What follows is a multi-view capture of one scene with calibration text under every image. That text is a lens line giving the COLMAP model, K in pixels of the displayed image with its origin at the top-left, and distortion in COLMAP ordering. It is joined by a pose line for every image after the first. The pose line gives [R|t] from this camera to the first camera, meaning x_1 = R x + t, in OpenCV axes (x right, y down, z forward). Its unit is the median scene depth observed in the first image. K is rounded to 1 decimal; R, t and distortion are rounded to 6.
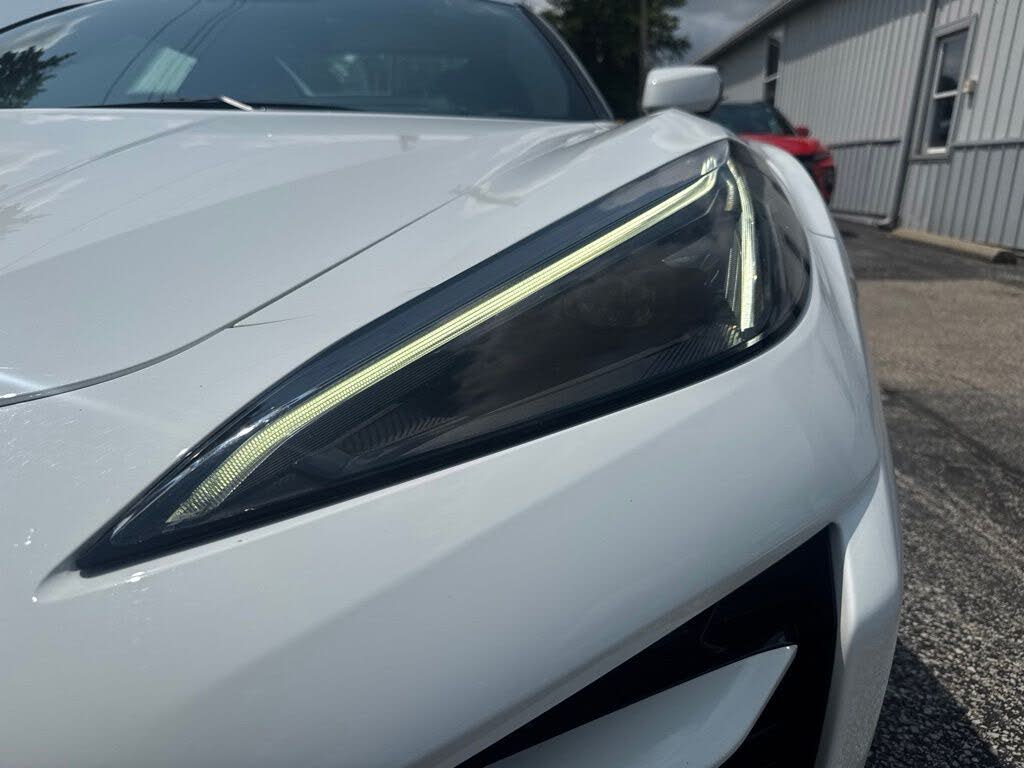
lens RADIAL K [[759.0, 0, 503.4], [0, 759.0, 380.3], [0, 0, 1]] dist [-0.000937, -0.016263]
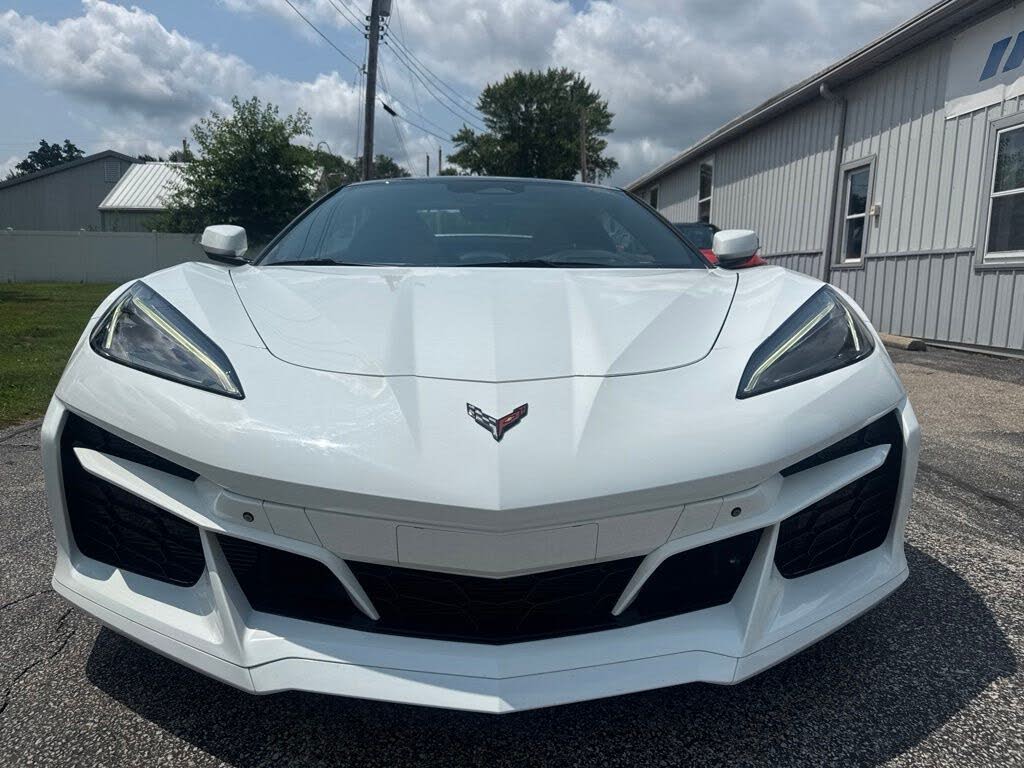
lens RADIAL K [[755.8, 0, 512.0], [0, 755.8, 384.0], [0, 0, 1]] dist [0.030261, -0.043338]
pose [[0.995152, -0.025187, 0.095071, -0.093502], [0.037333, 0.991041, -0.128230, 0.027793], [-0.090990, 0.131158, 0.987177, -0.127895]]
